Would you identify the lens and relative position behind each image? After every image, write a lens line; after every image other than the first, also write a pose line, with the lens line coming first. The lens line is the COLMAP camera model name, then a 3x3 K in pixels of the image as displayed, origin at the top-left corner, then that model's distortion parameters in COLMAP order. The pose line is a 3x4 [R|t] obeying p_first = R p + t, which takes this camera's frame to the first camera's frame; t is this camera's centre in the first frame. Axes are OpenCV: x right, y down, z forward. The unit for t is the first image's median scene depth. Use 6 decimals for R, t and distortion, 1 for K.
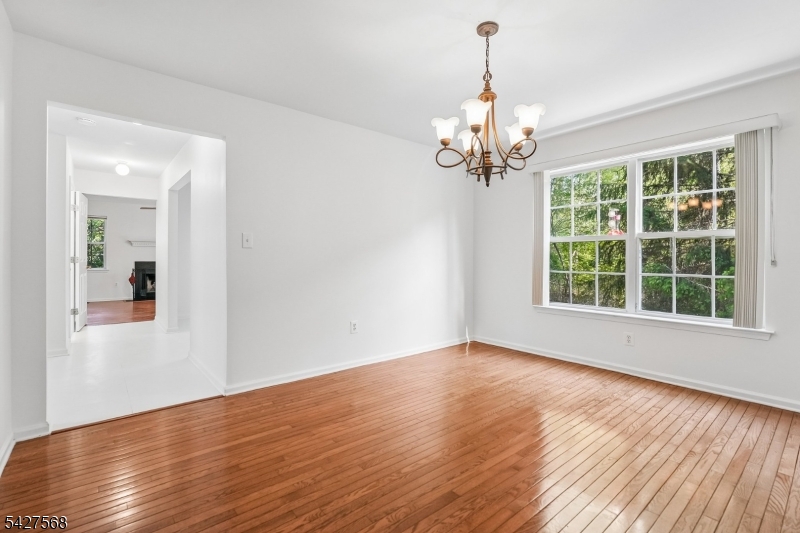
lens RADIAL K [[367.6, 0, 397.0], [0, 367.6, 264.5], [0, 0, 1]] dist [-0.000445, 0.000006]
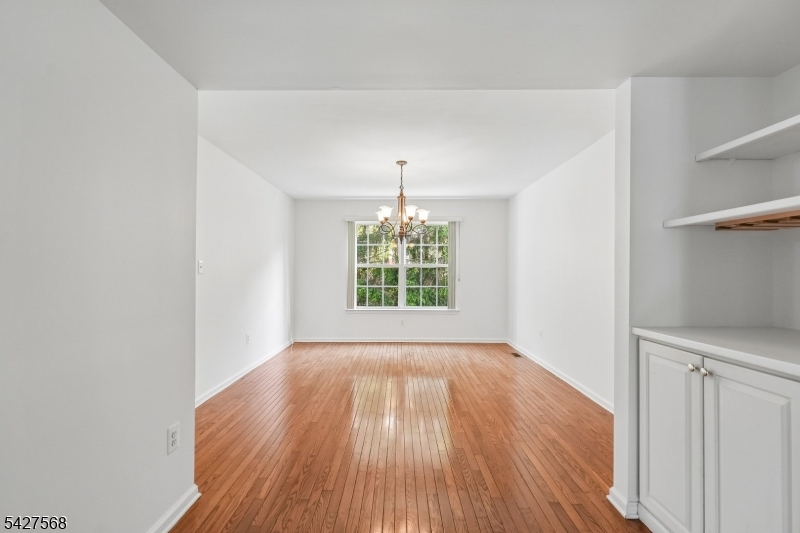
lens RADIAL K [[361.1, 0, 399.9], [0, 361.1, 270.5], [0, 0, 1]] dist [0.000736, 0.000132]
pose [[0.640635, 0.006277, 0.767820, -0.731755], [0.009918, 0.999816, -0.016448, -0.023429], [-0.767782, 0.018152, 0.640455, -0.125434]]
